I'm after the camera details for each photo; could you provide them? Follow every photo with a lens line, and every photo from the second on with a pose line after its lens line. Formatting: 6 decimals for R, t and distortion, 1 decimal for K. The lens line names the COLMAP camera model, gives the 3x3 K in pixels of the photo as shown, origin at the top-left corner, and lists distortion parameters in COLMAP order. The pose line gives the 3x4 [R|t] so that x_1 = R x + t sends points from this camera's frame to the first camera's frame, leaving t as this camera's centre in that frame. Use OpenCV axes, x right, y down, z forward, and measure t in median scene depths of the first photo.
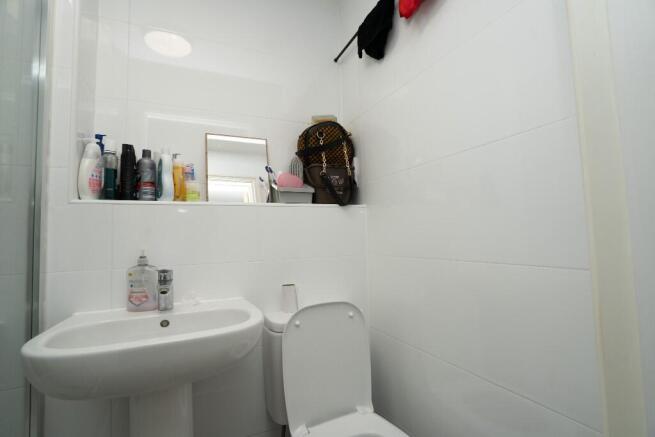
lens RADIAL K [[302.2, 0, 327.5], [0, 302.2, 218.5], [0, 0, 1]] dist [-0.055849, 0.025323]
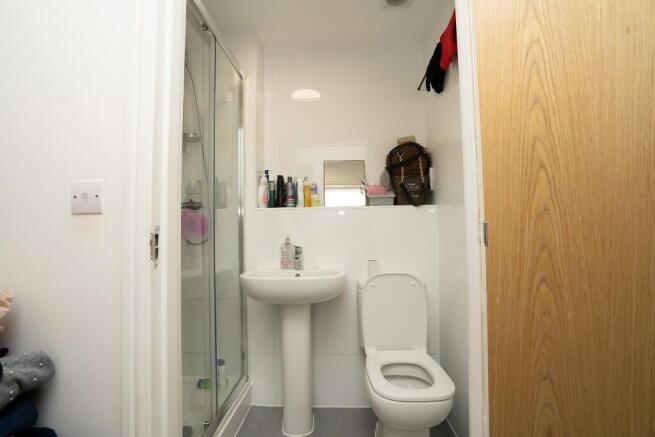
lens RADIAL K [[302.2, 0, 327.5], [0, 302.2, 218.5], [0, 0, 1]] dist [-0.055849, 0.025323]
pose [[0.889460, -0.008816, -0.456929, 0.363224], [0.017611, 0.999732, 0.014993, -0.016060], [0.456674, -0.021382, 0.889377, -0.435701]]
